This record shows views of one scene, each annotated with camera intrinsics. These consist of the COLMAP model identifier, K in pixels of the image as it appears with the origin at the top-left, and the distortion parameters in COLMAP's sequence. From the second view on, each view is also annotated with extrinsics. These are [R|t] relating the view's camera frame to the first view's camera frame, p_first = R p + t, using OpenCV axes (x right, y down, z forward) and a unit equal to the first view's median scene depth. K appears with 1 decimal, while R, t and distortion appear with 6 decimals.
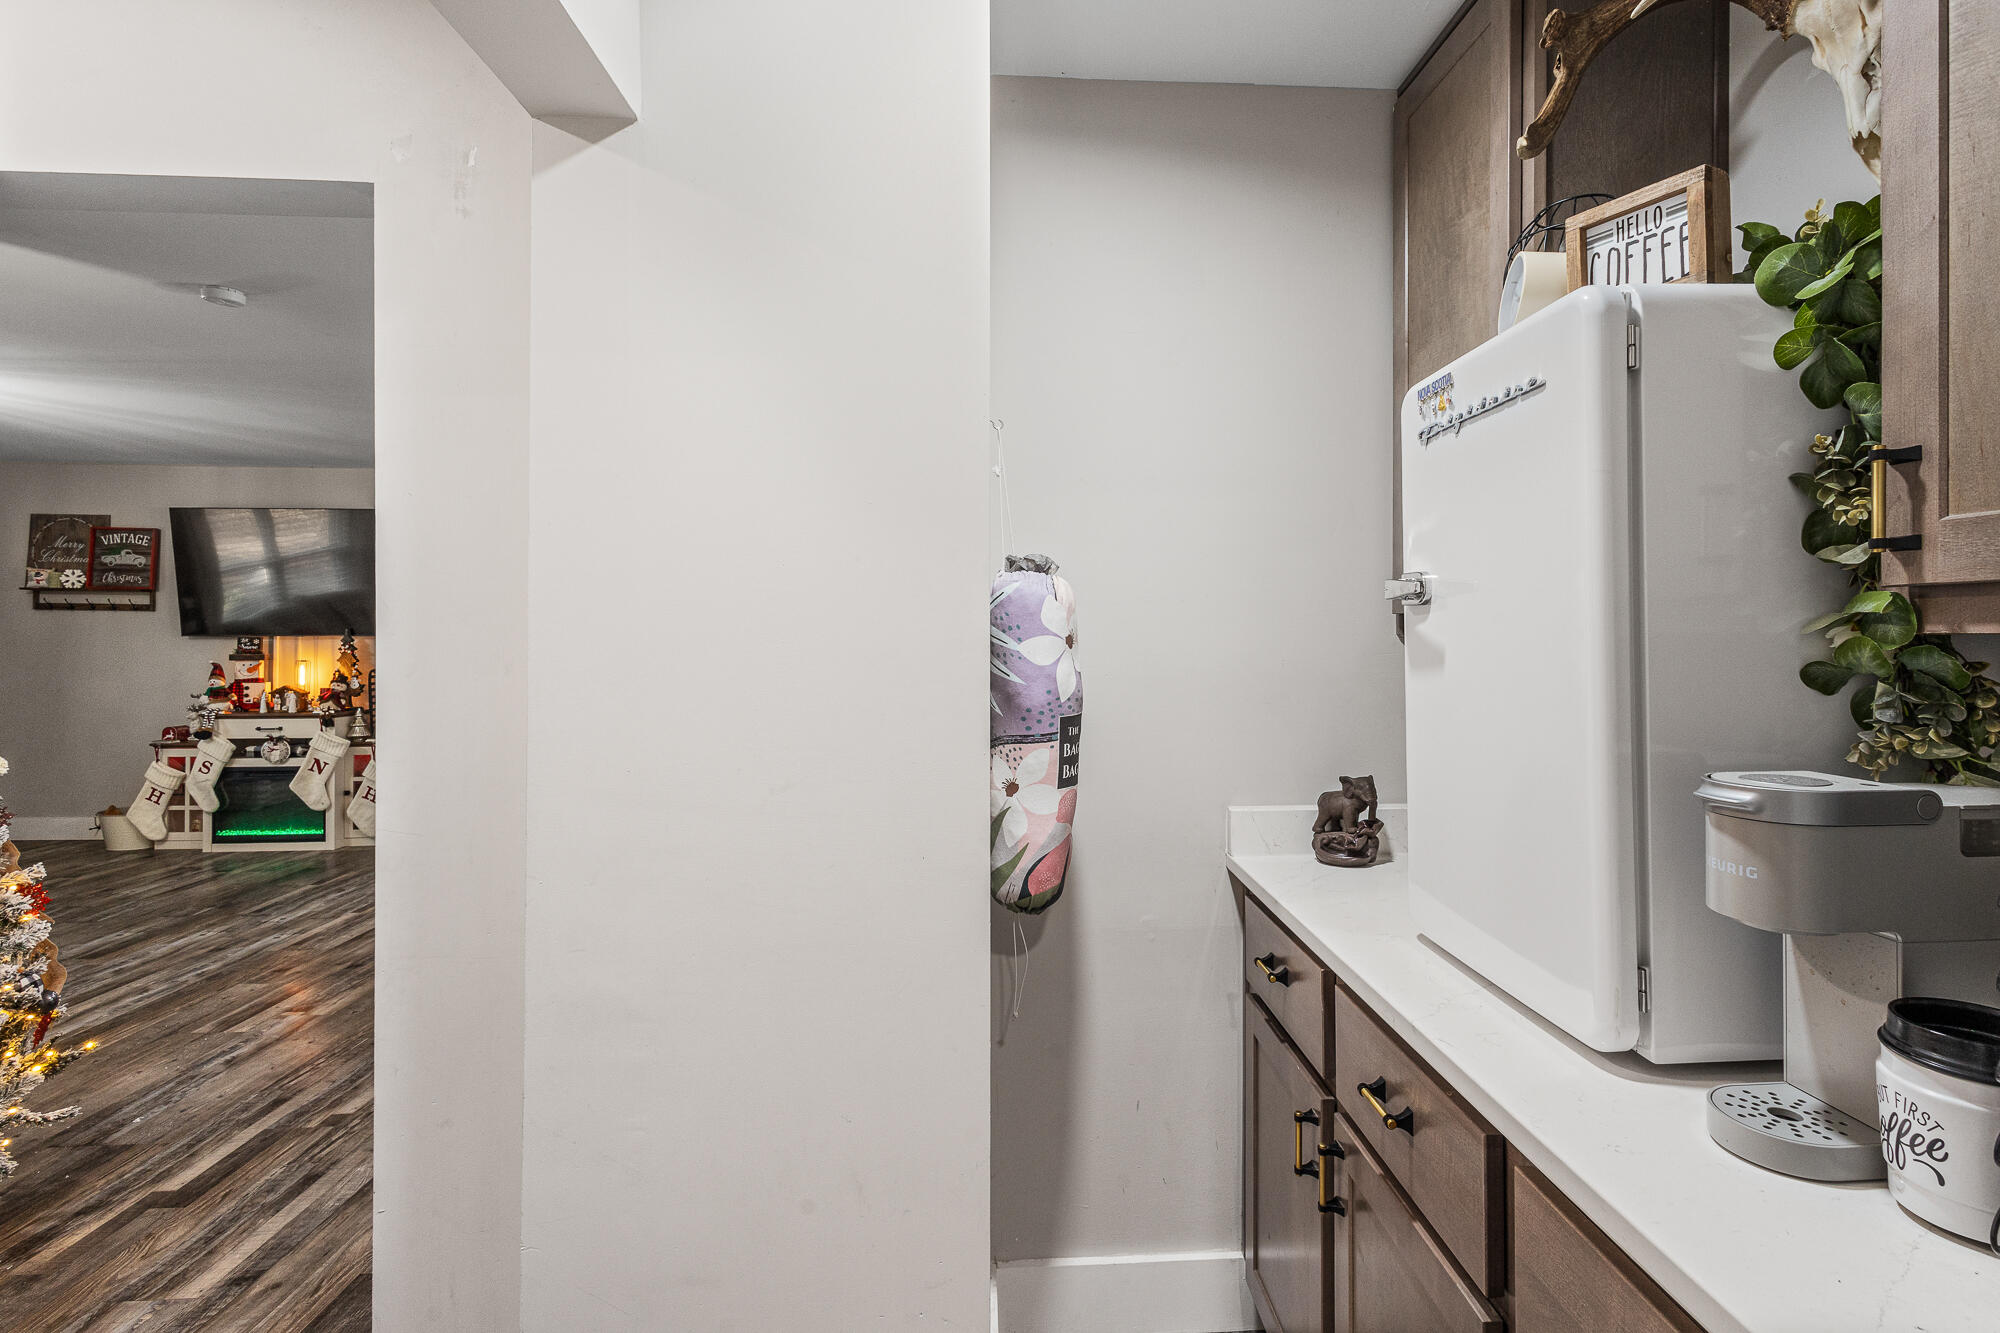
lens RADIAL K [[972.9, 0, 1045.7], [0, 972.9, 632.6], [0, 0, 1]] dist [0.010078, -0.002668]
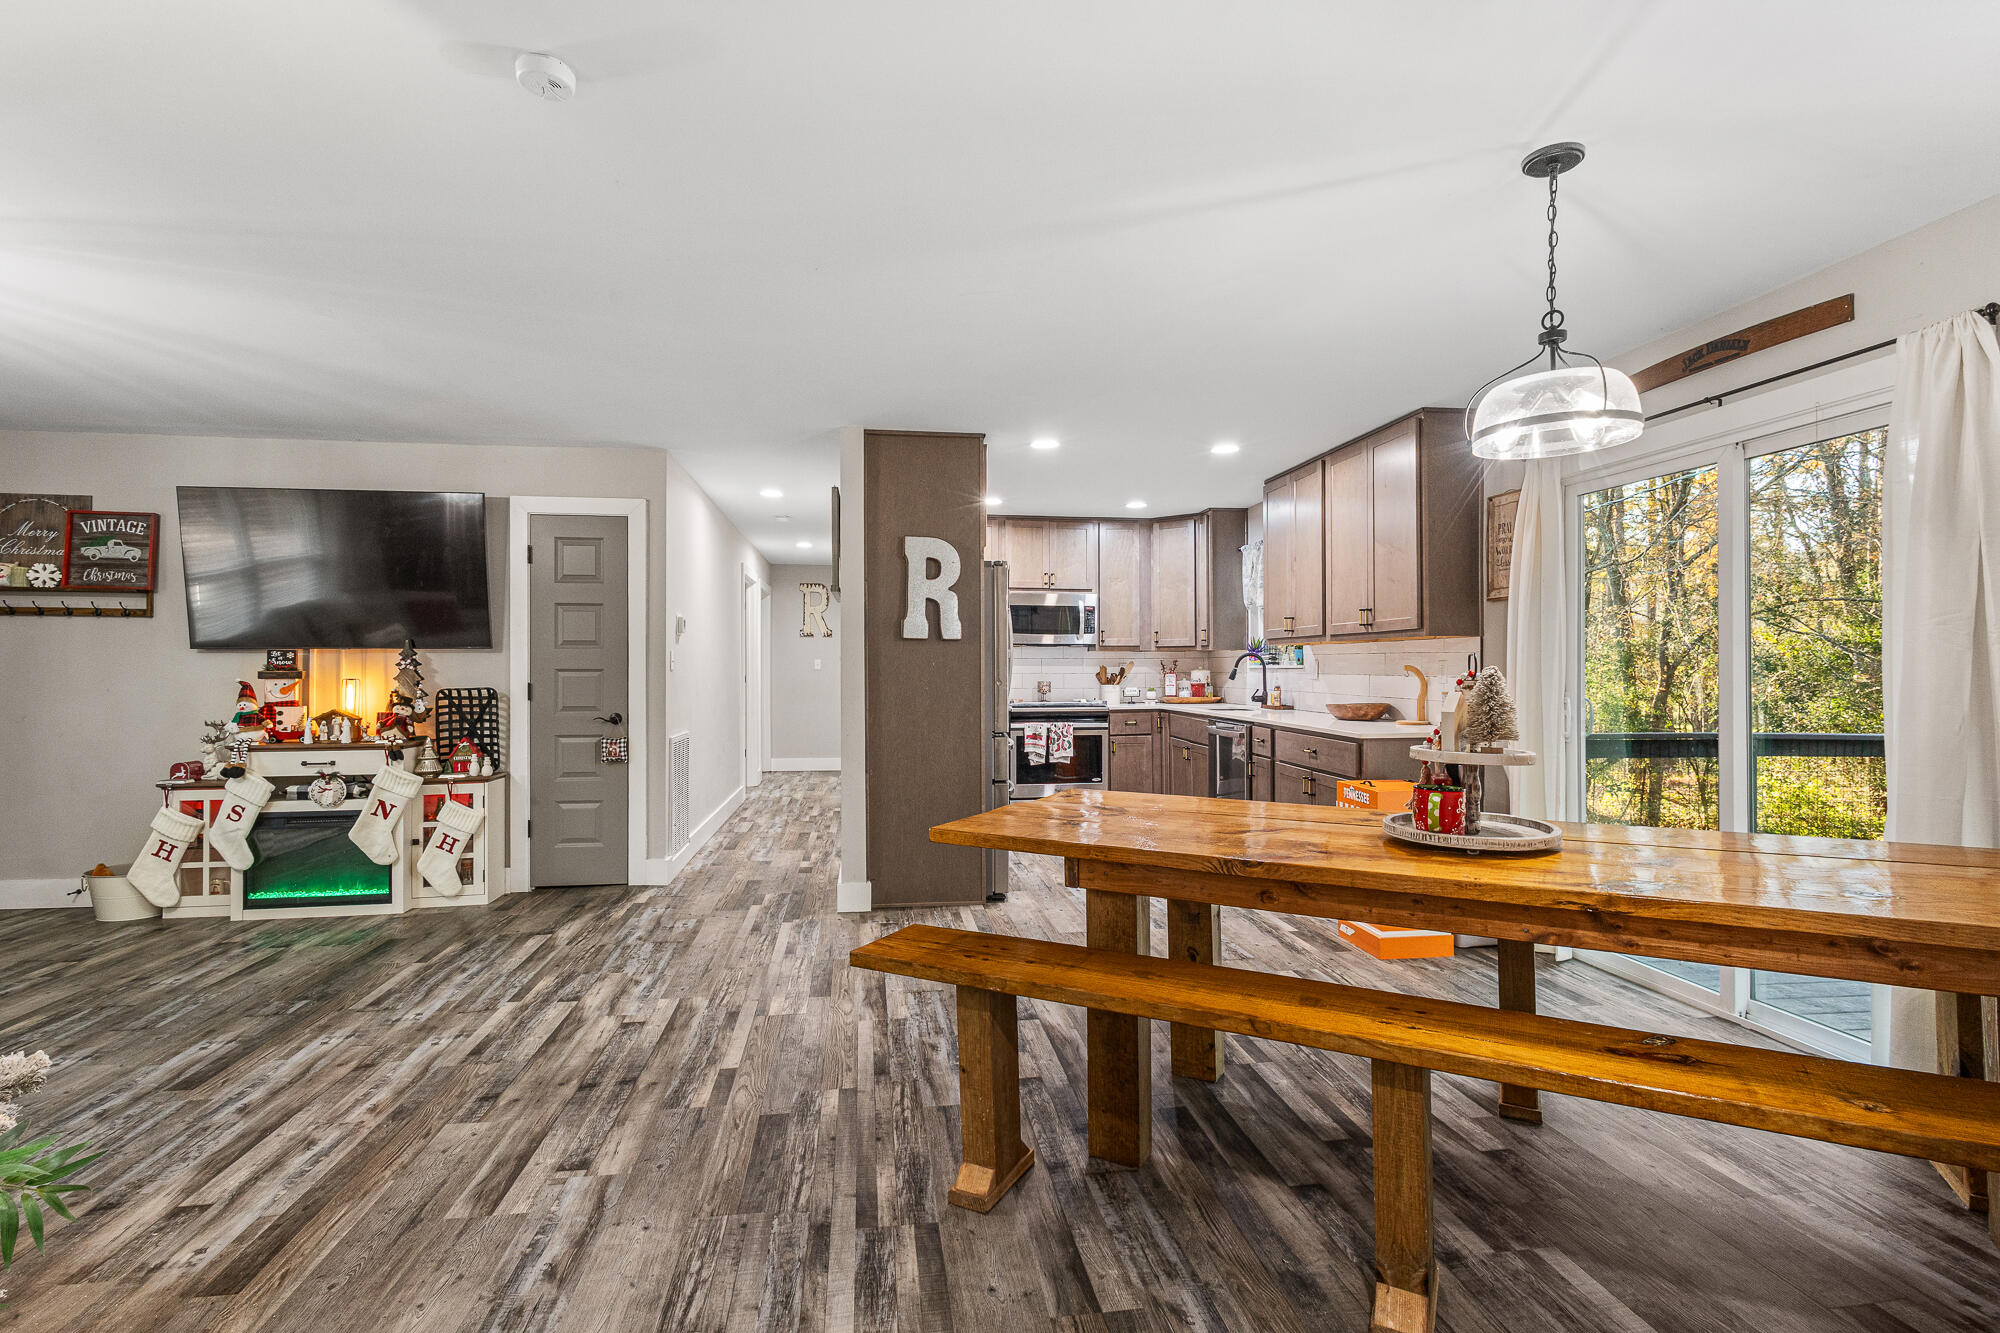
lens RADIAL K [[940.2, 0, 999.7], [0, 940.2, 666.2], [0, 0, 1]] dist [0.011957, -0.002985]
pose [[0.996356, -0.003675, 0.085218, -0.303634], [0.003737, 0.999993, -0.000560, 0.021381], [-0.085216, 0.000877, 0.996362, 0.183581]]
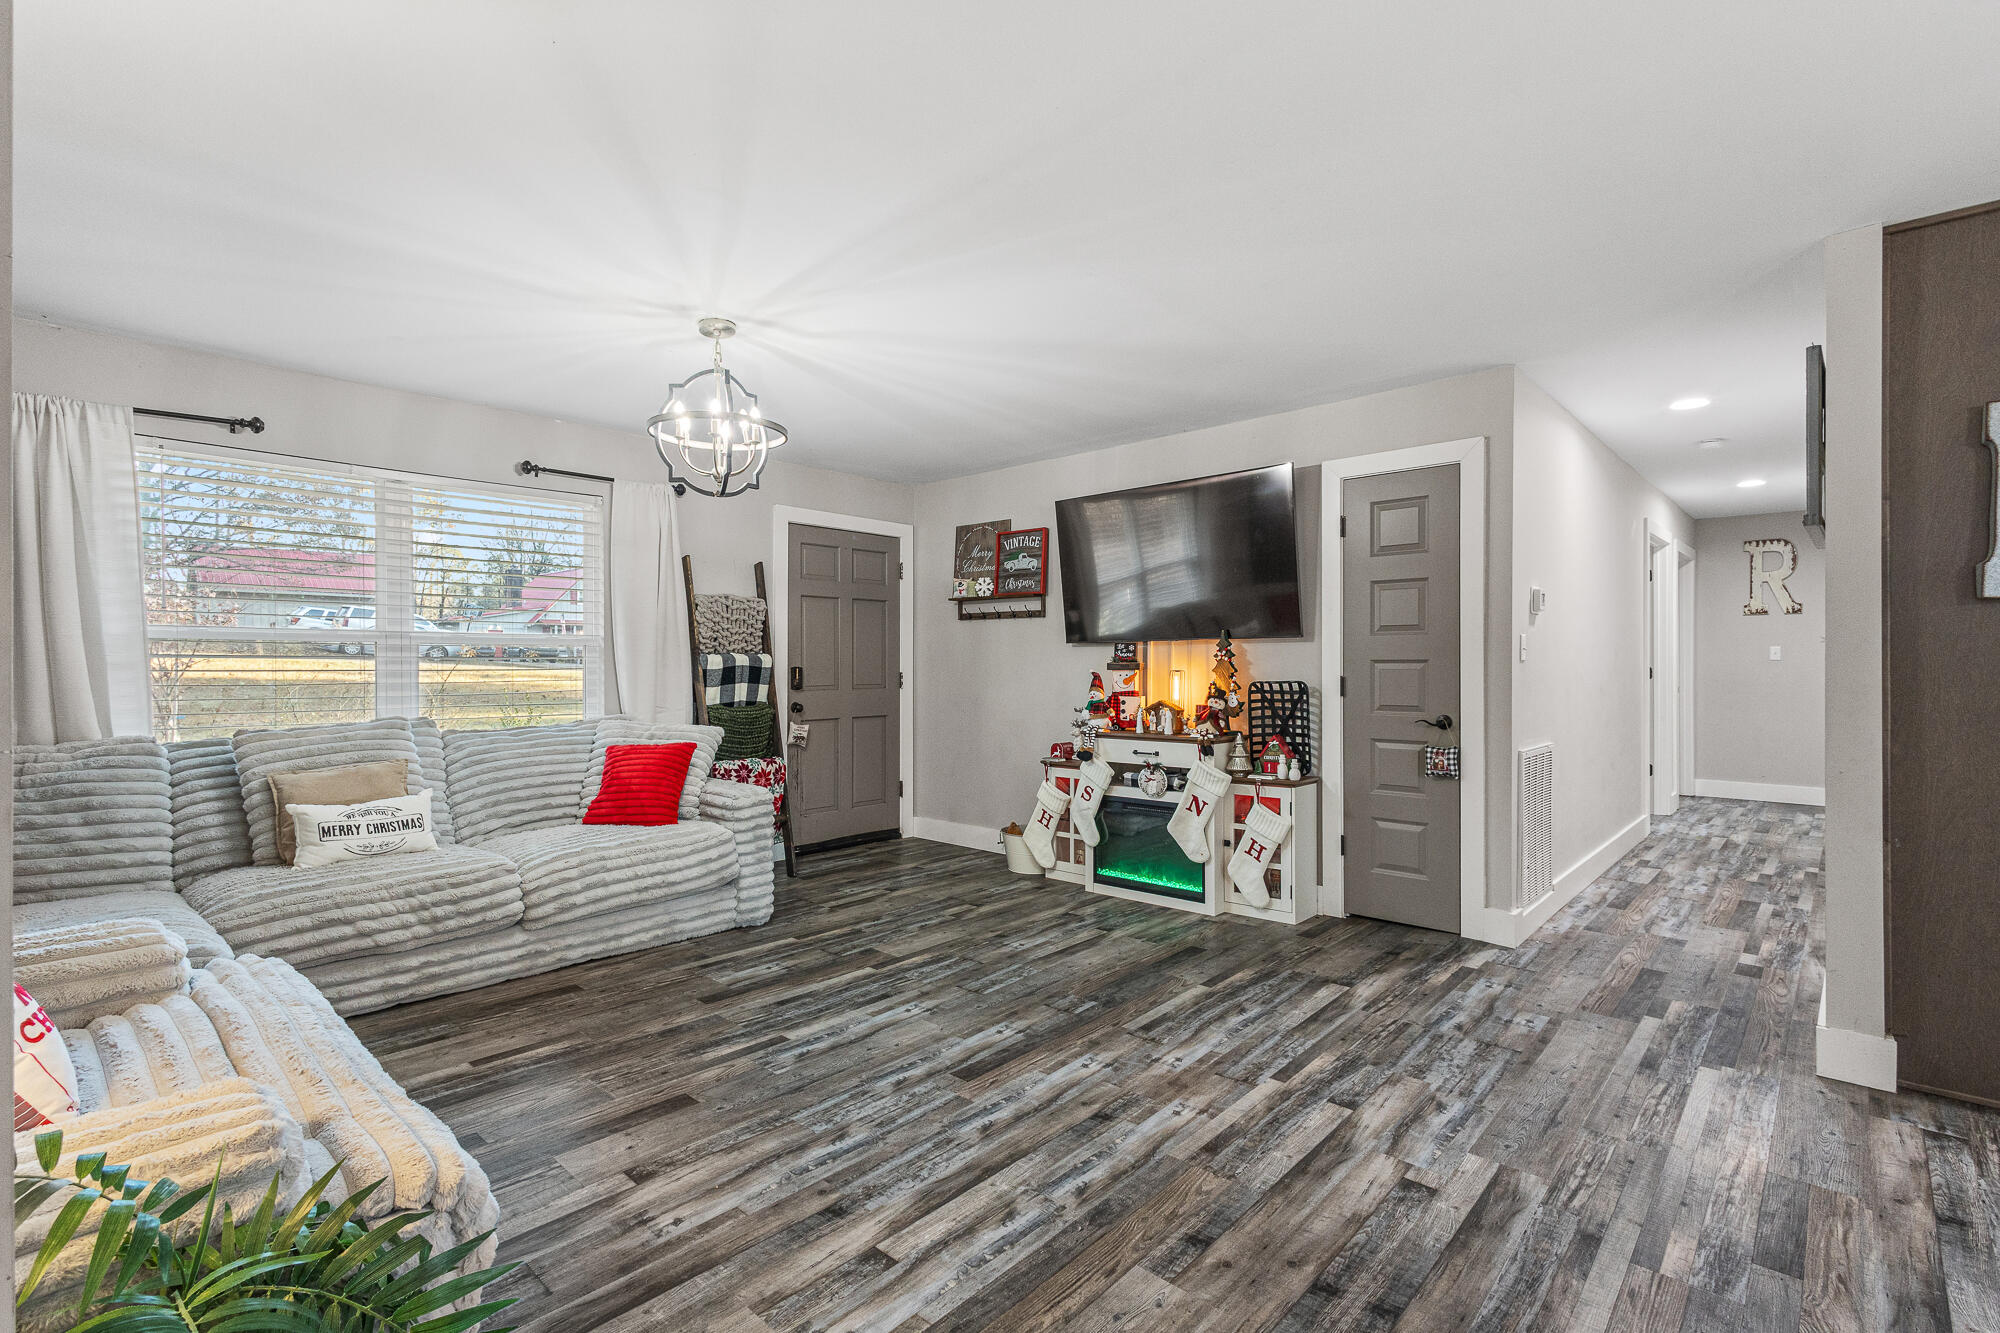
lens RADIAL K [[920.7, 0, 1003.7], [0, 920.7, 670.5], [0, 0, 1]] dist [0.013369, -0.004996]
pose [[0.696305, 0.000133, -0.717746, -0.323314], [0.006687, 0.999955, 0.006672, 0.023537], [0.717714, -0.009445, 0.696274, 0.378628]]
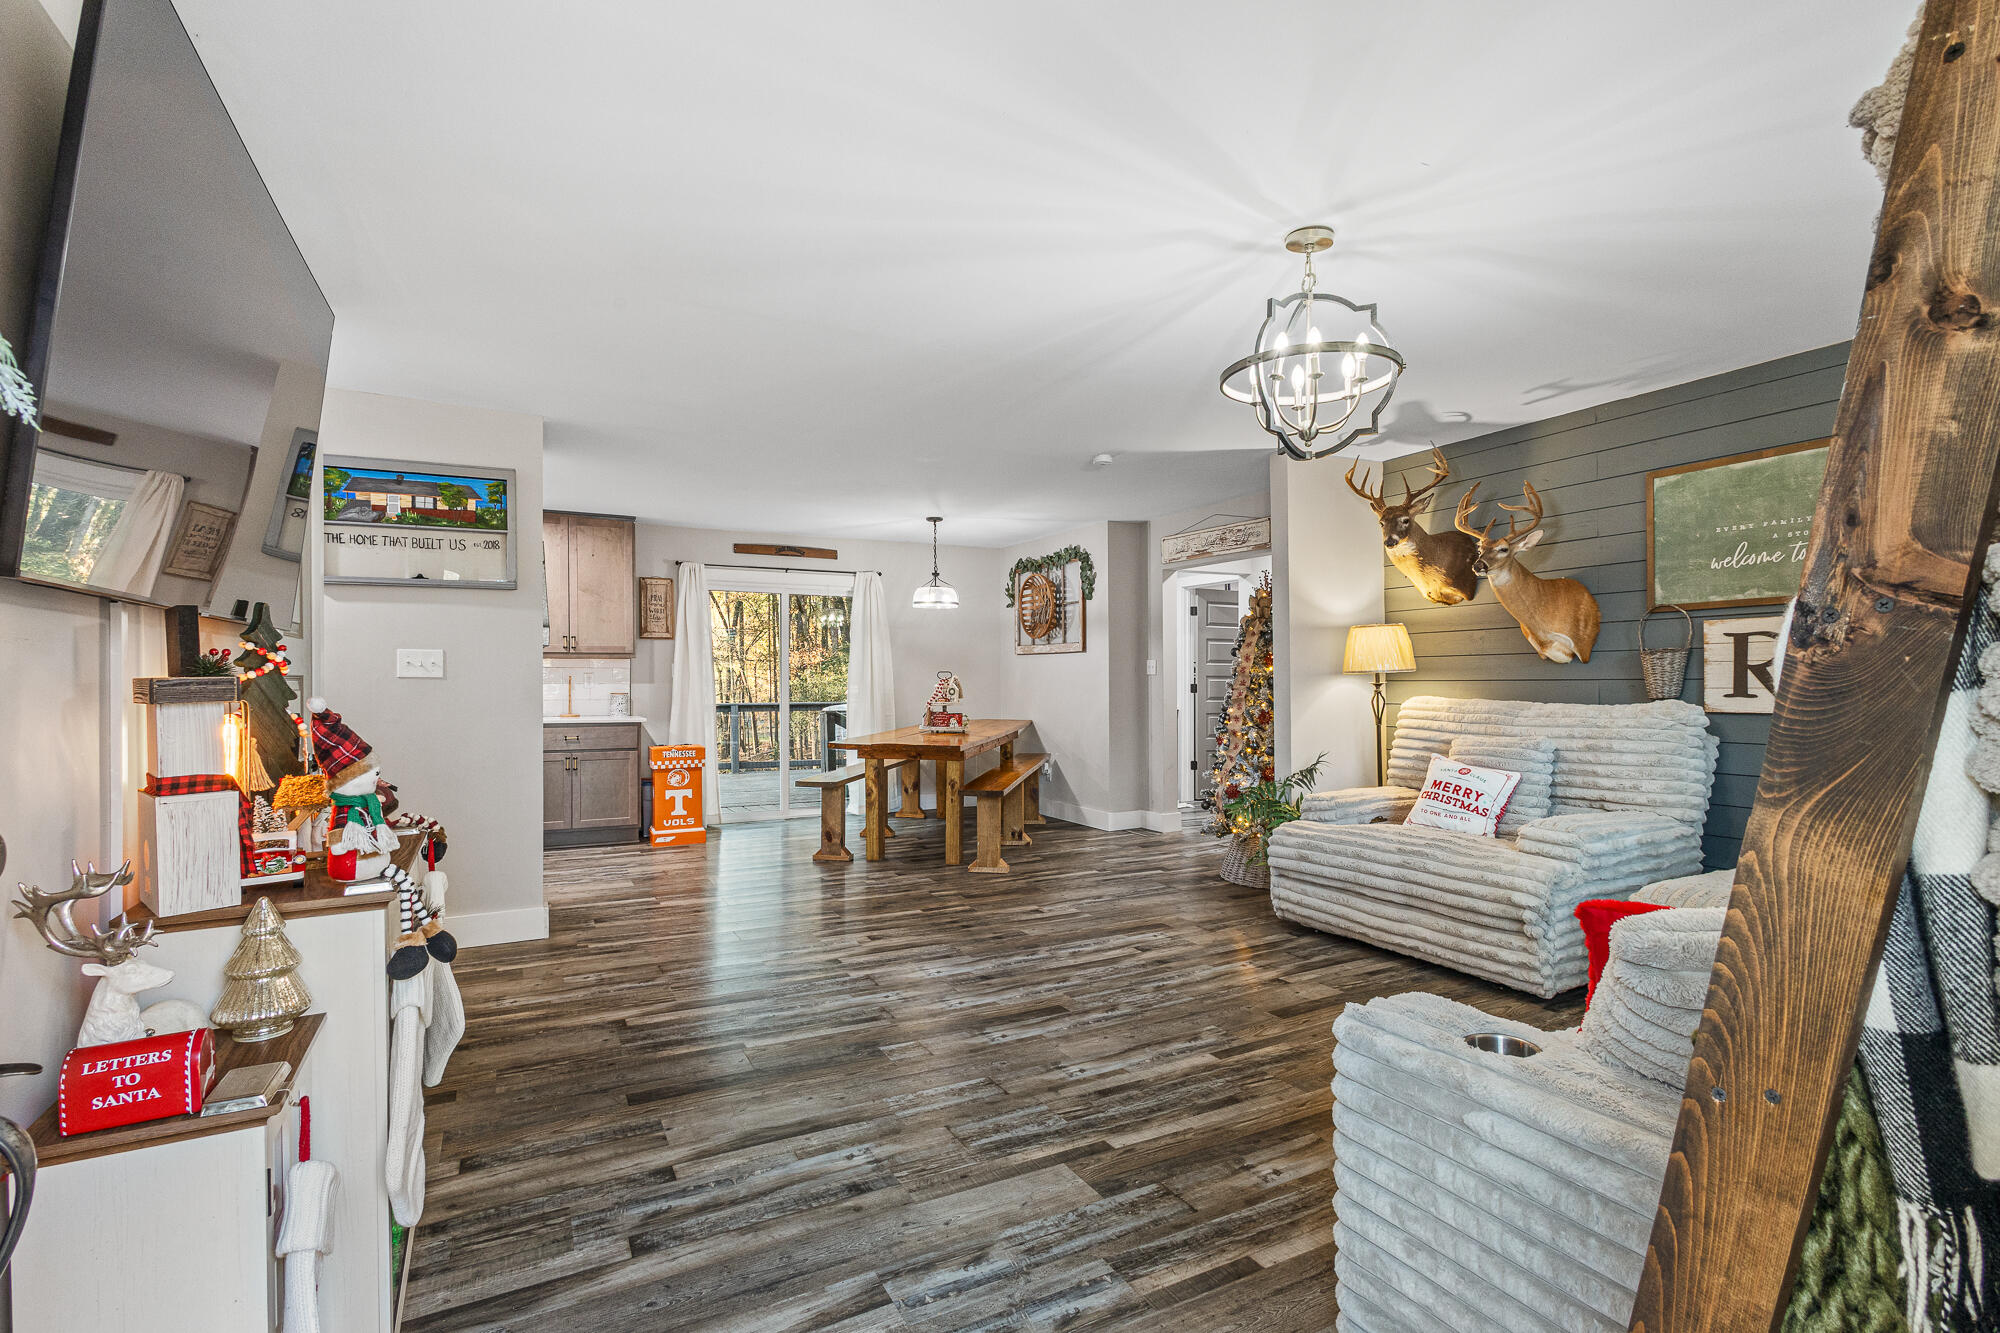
lens RADIAL K [[920.7, 0, 998.5], [0, 920.7, 684.3], [0, 0, 1]] dist [0.013369, -0.004996]
pose [[-0.410155, -0.006357, 0.911993, -1.151917], [0.002056, 0.999967, 0.007895, 0.023460], [-0.912013, 0.005113, -0.410129, 0.937552]]
